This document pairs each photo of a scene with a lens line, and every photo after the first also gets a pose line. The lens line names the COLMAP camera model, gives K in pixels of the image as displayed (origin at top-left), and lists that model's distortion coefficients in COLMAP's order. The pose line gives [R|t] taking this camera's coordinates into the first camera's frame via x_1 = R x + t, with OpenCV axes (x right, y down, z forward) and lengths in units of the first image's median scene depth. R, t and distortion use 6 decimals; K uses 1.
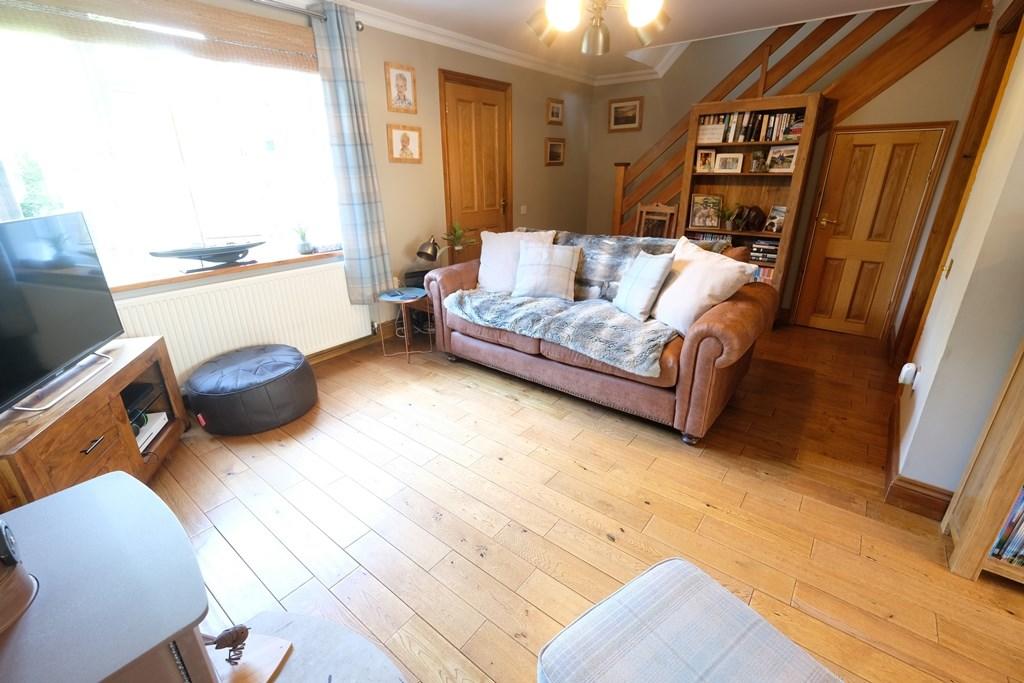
lens RADIAL K [[446.3, 0, 510.6], [0, 446.3, 339.5], [0, 0, 1]] dist [-0.004824, 0.001909]
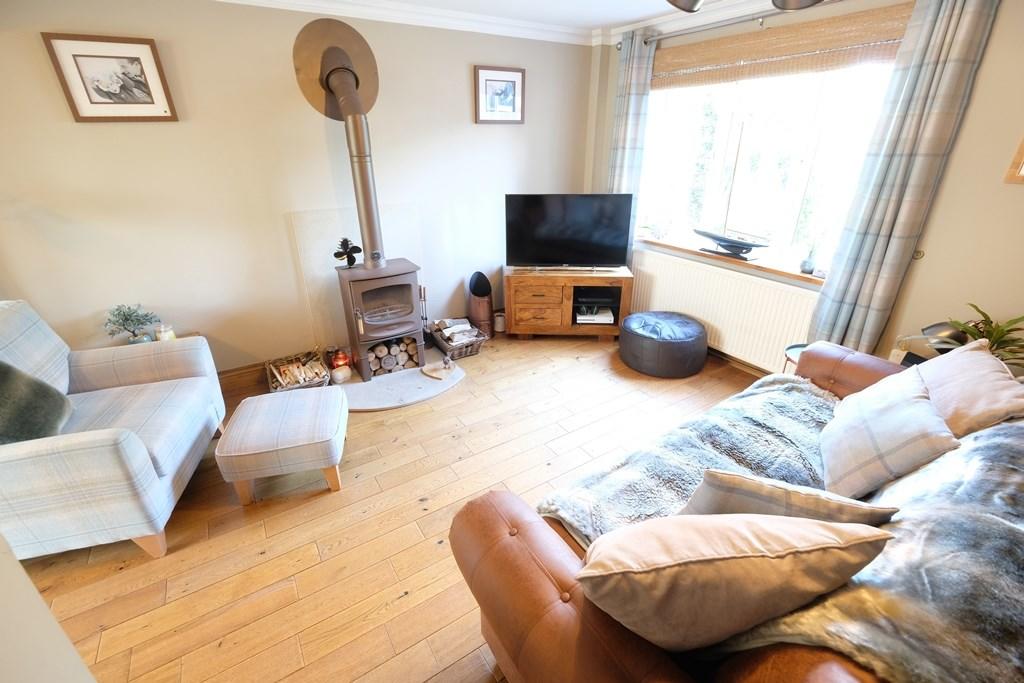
lens RADIAL K [[446.3, 0, 511.2], [0, 446.3, 339.3], [0, 0, 1]] dist [-0.004824, 0.001909]
pose [[-0.326541, 0.399975, -0.856383, 0.560768], [-0.332829, 0.799359, 0.500250, -0.333783], [0.884644, 0.448381, -0.127900, 0.640881]]
